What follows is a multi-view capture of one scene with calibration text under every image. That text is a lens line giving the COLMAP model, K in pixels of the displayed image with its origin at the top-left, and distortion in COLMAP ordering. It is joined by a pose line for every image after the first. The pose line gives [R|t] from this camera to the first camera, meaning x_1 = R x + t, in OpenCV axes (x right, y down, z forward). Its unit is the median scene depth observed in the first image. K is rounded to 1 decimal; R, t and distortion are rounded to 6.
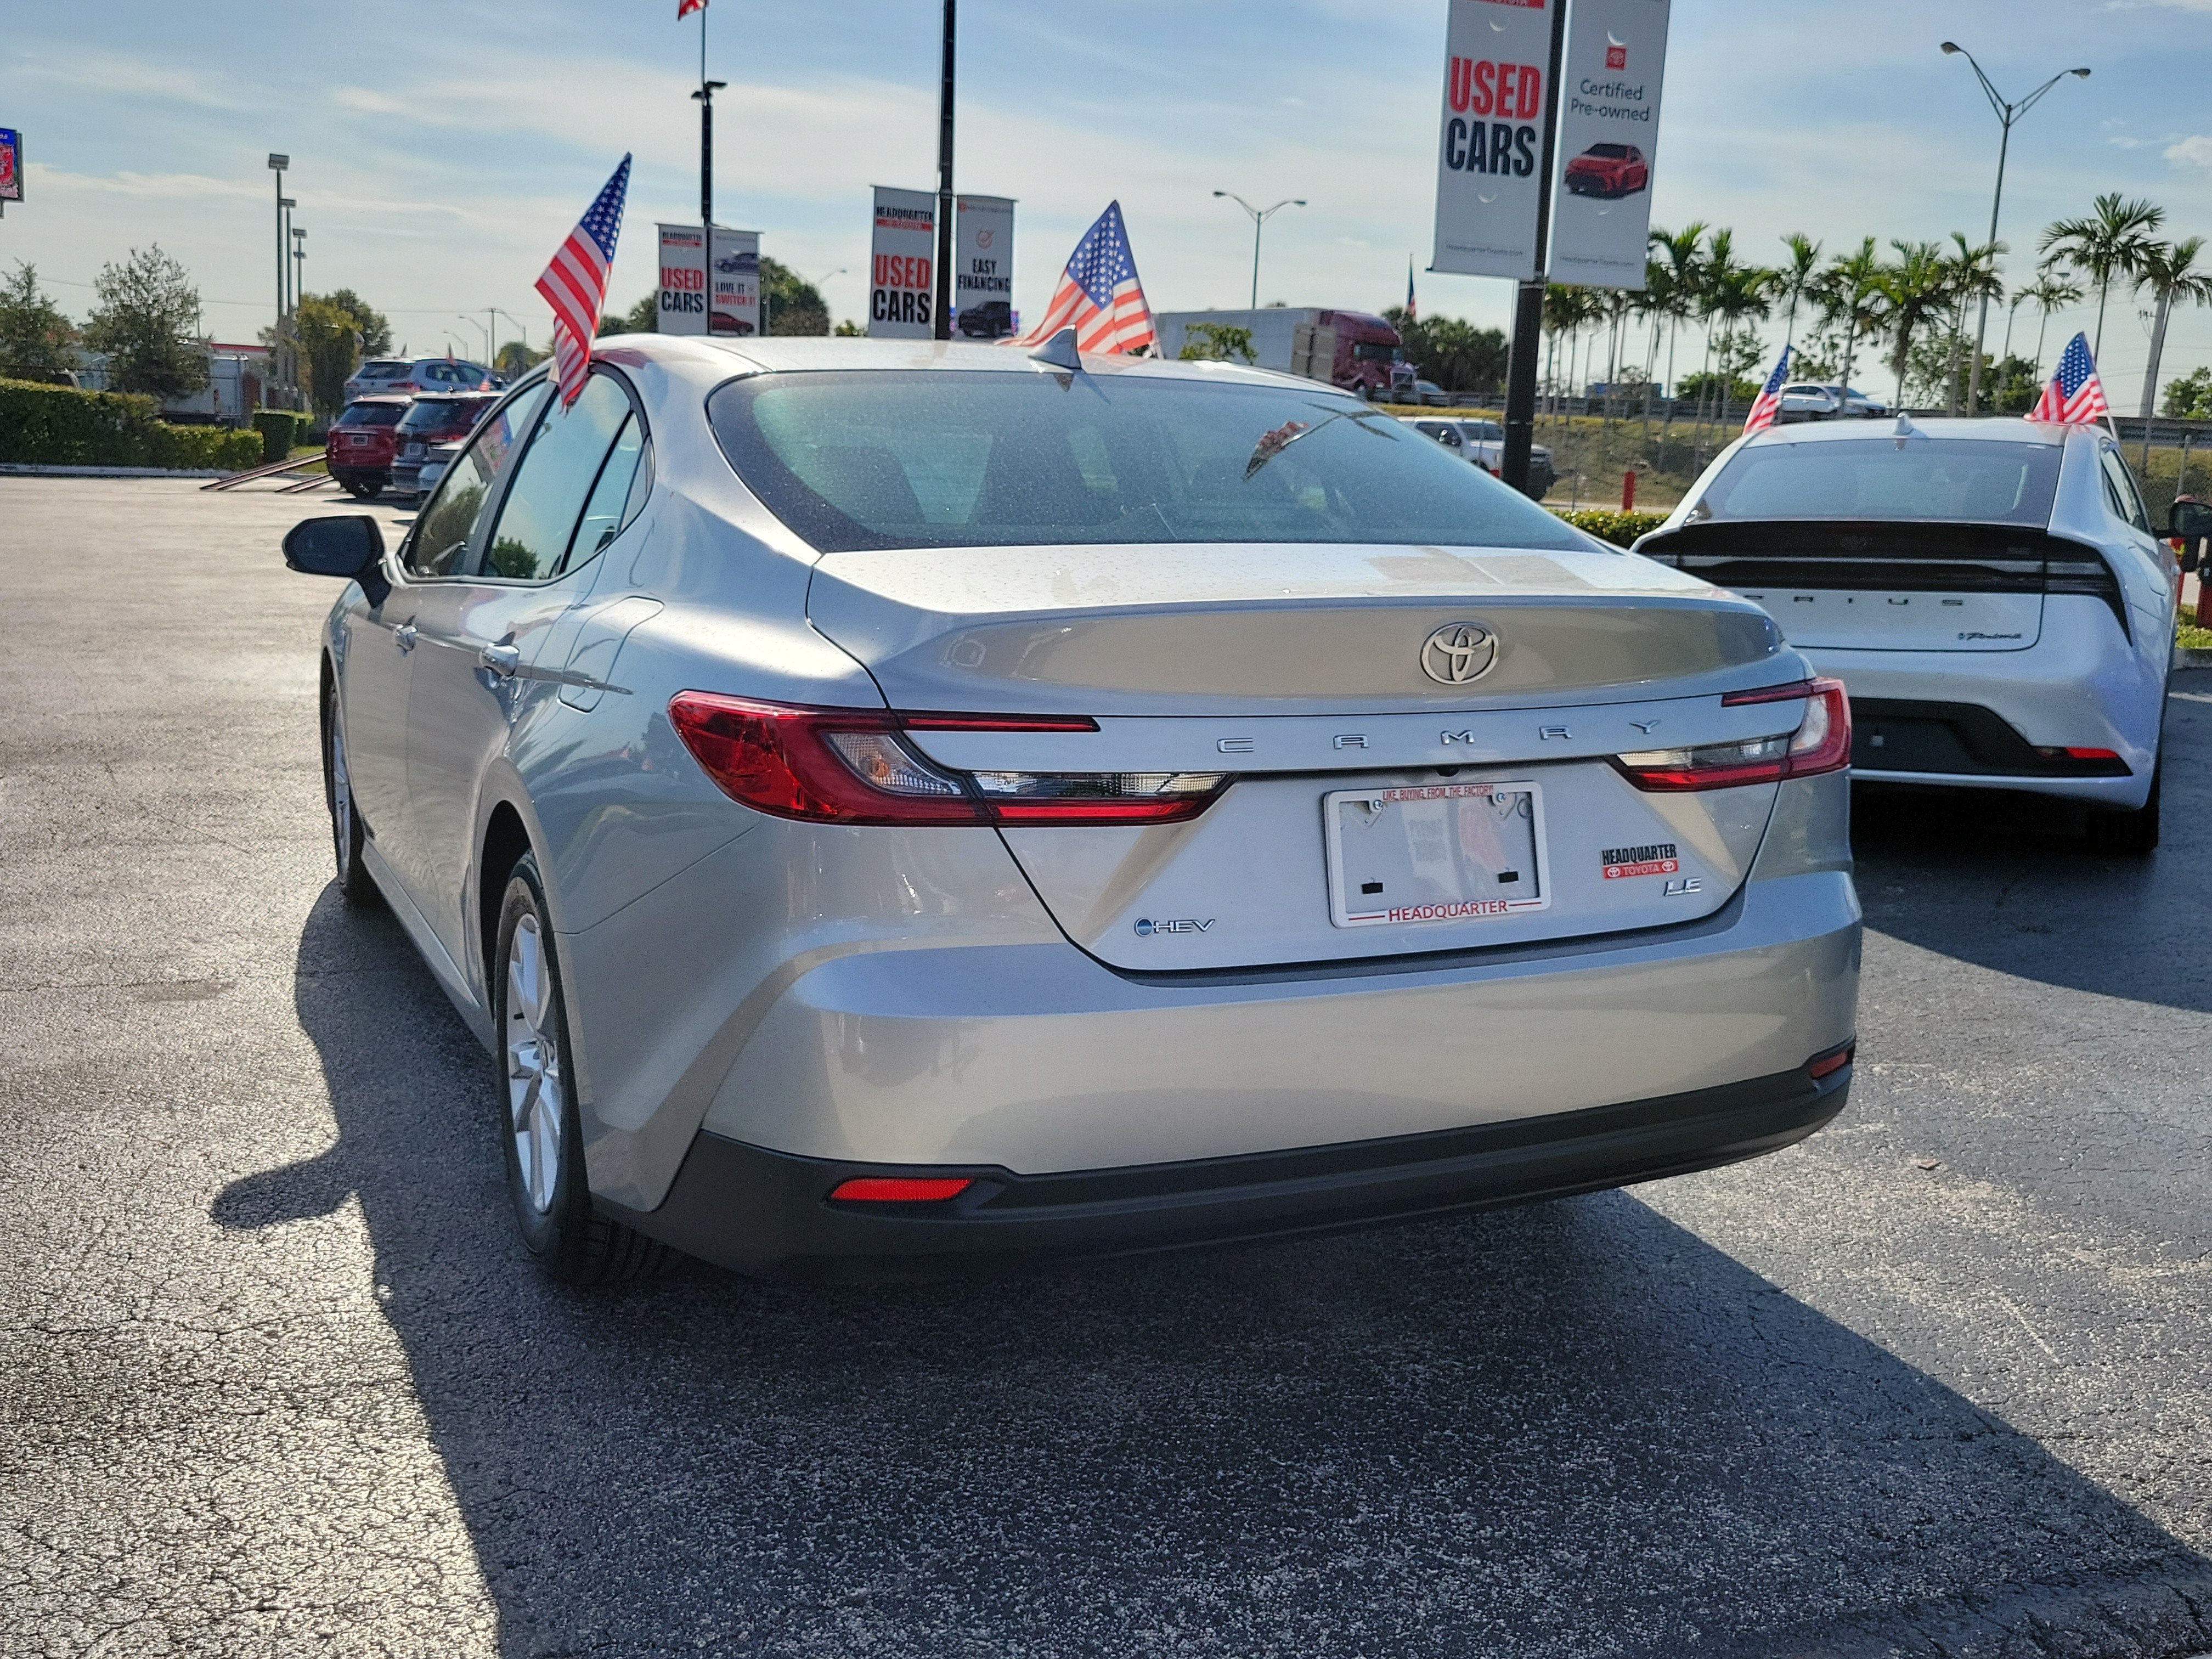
lens RADIAL K [[2078.8, 0, 1109.6], [0, 2078.8, 826.3], [0, 0, 1]] dist [0.032600, 0.000000]
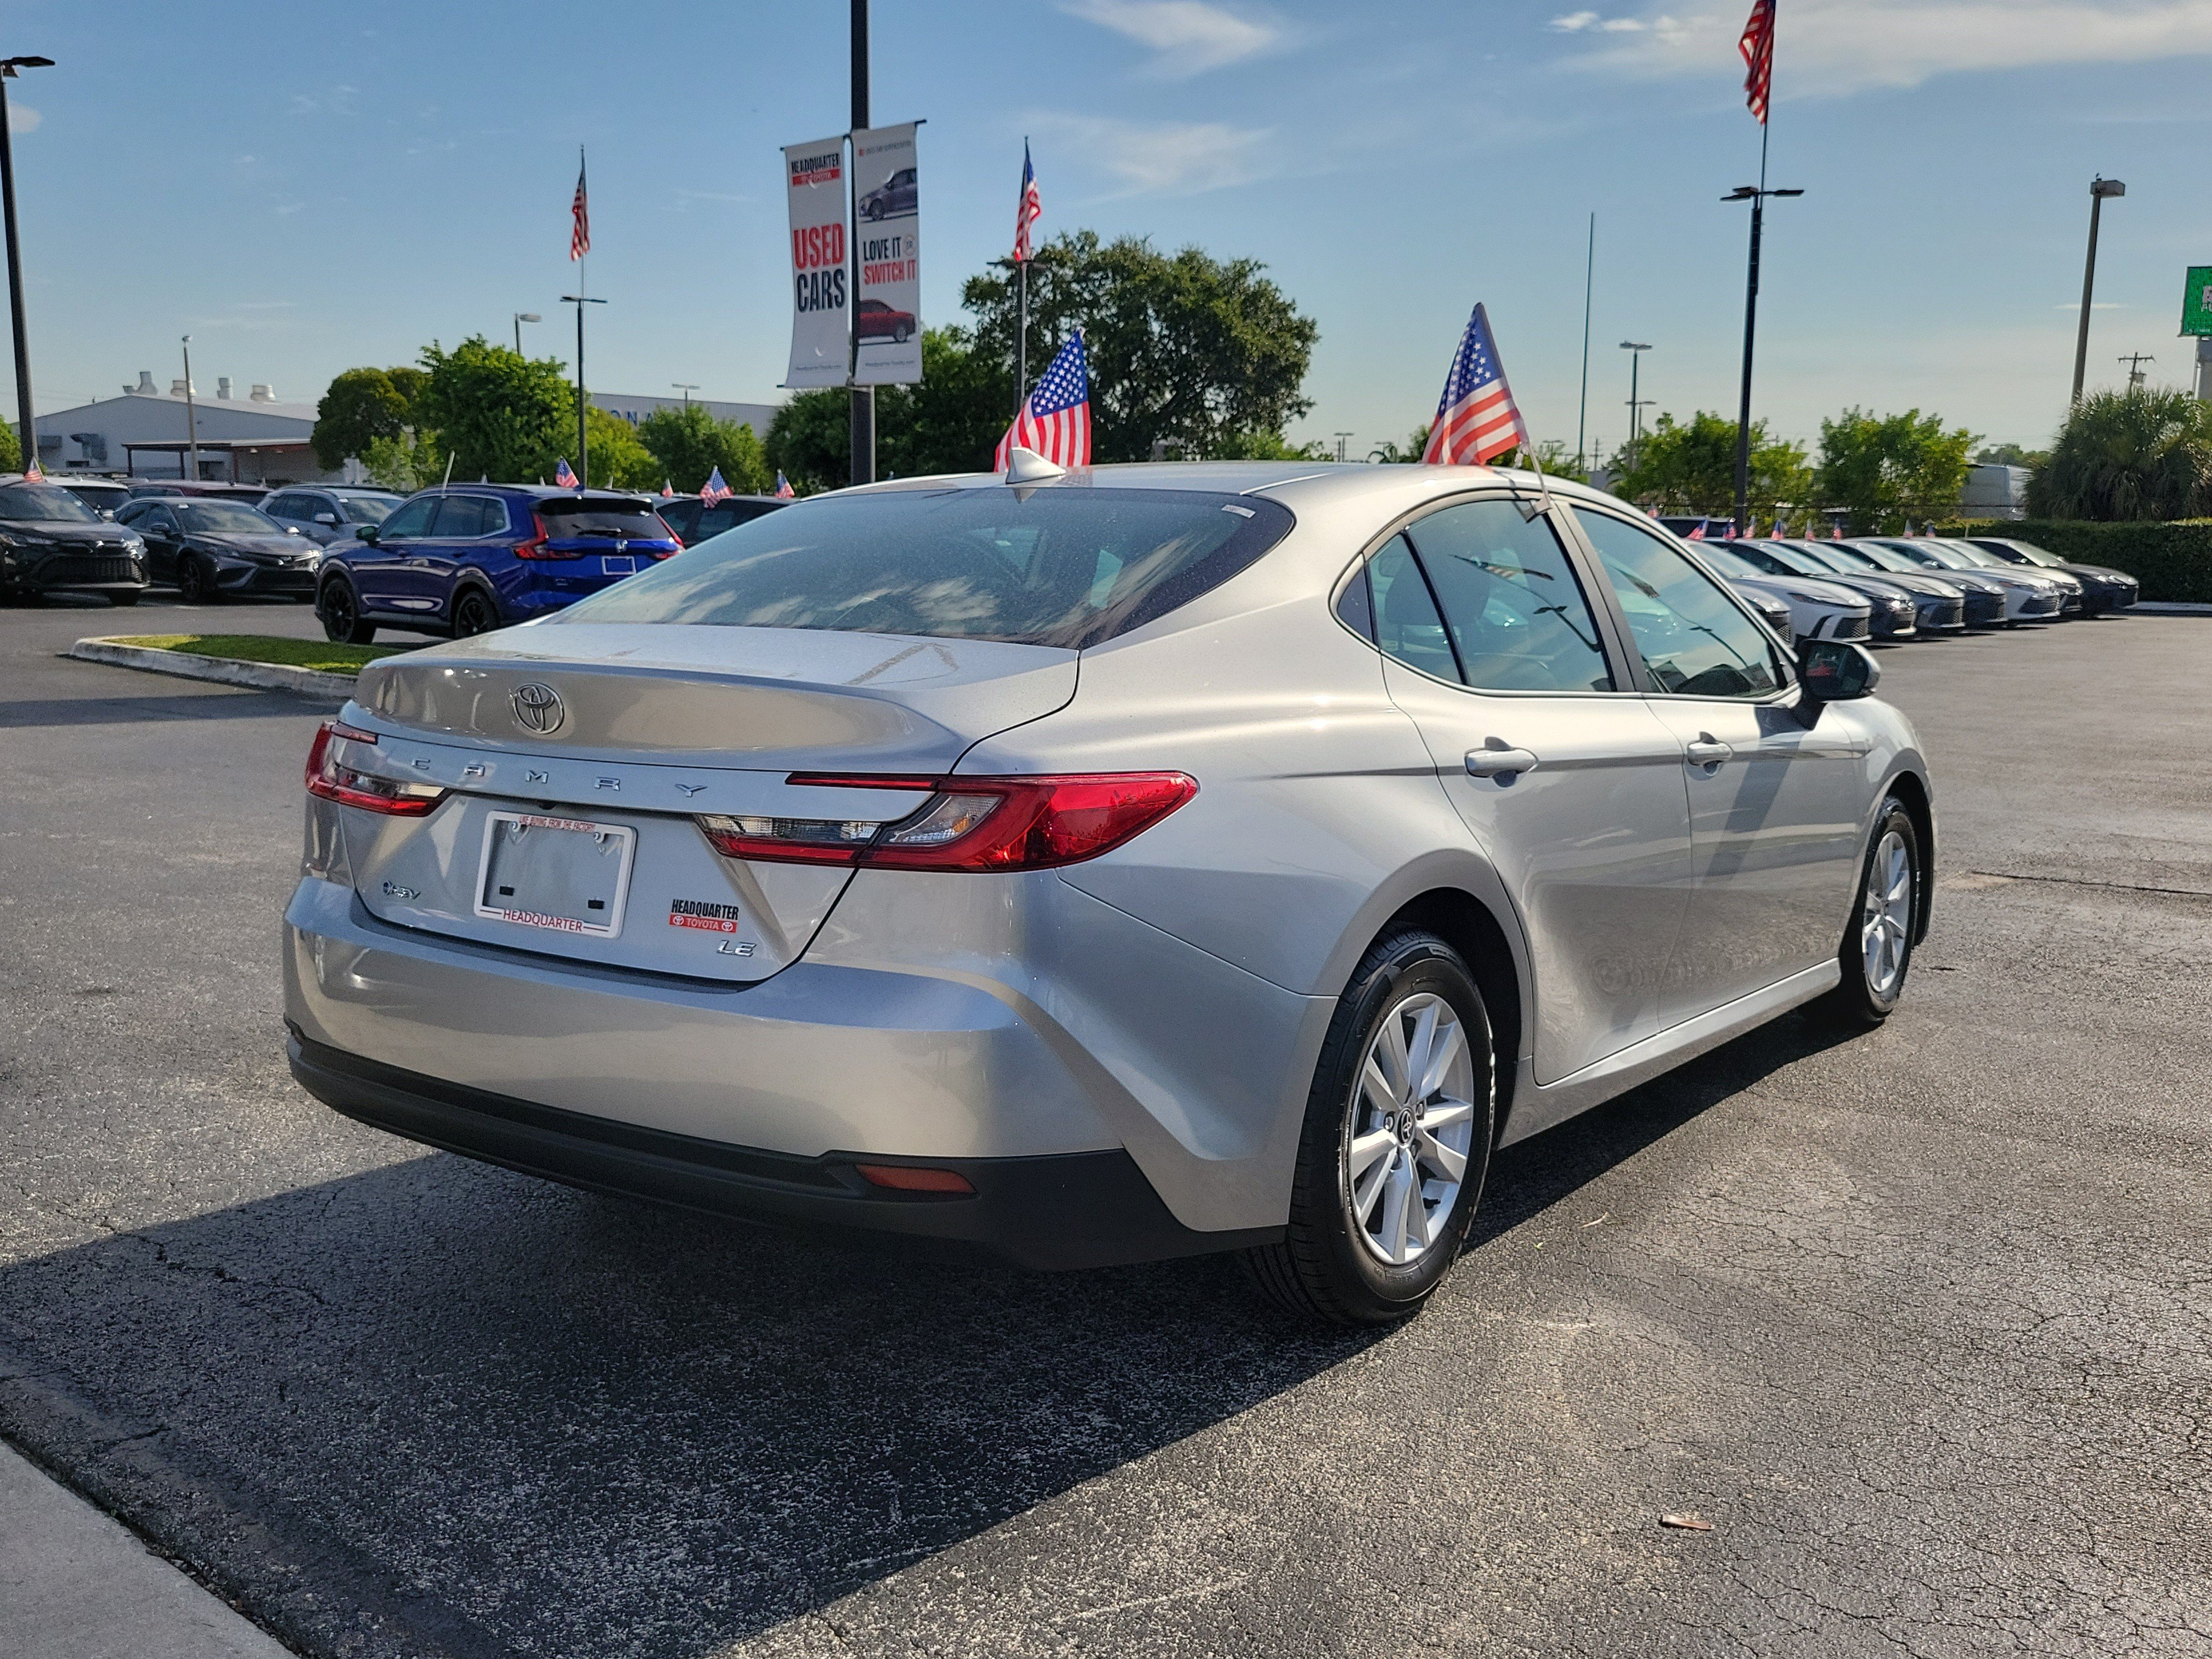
lens RADIAL K [[2078.8, 0, 1086.1], [0, 2078.8, 830.6], [0, 0, 1]] dist [0.032600, 0.000000]
pose [[0.470569, 0.092935, -0.877455, 1.014247], [-0.150820, 0.988275, 0.023789, -0.064819], [0.869378, 0.121143, 0.479068, 0.509033]]
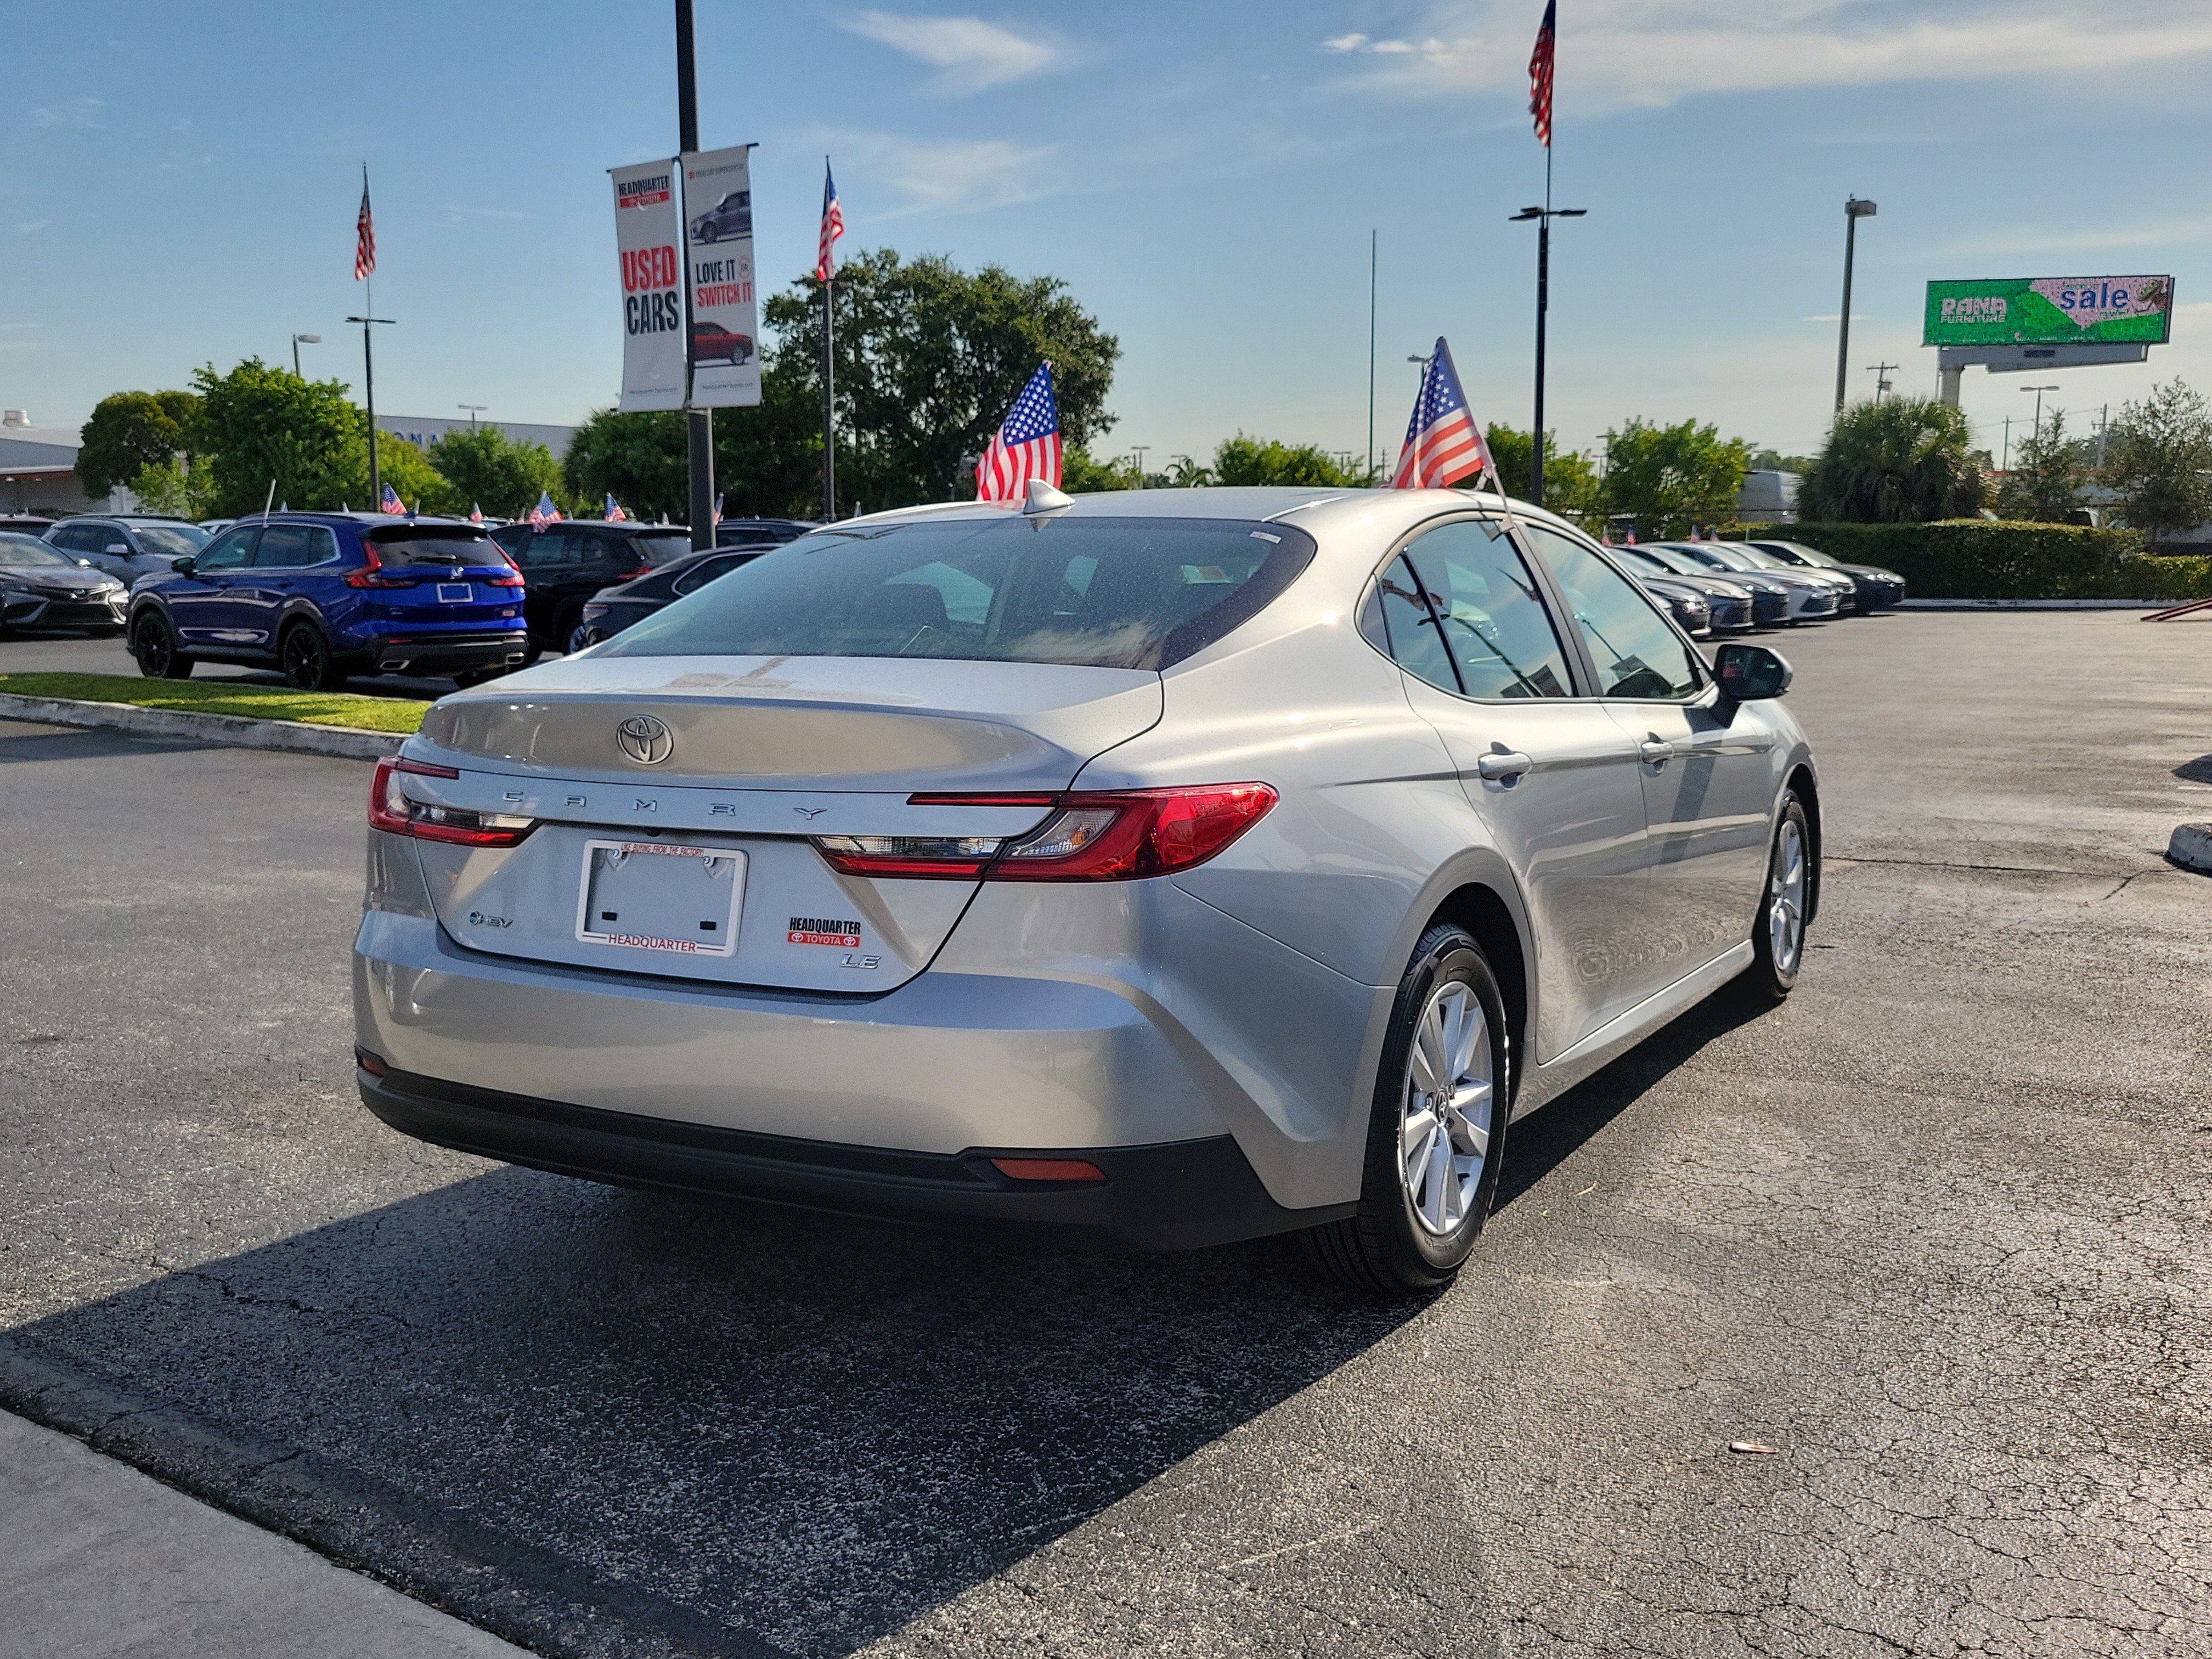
lens RADIAL K [[2078.8, 0, 1097.3], [0, 2078.8, 829.5], [0, 0, 1]] dist [0.032600, 0.000000]
pose [[0.559956, 0.070143, -0.825548, 1.000356], [-0.120350, 0.992728, 0.002716, -0.046978], [0.819735, 0.097834, 0.564325, 0.371621]]
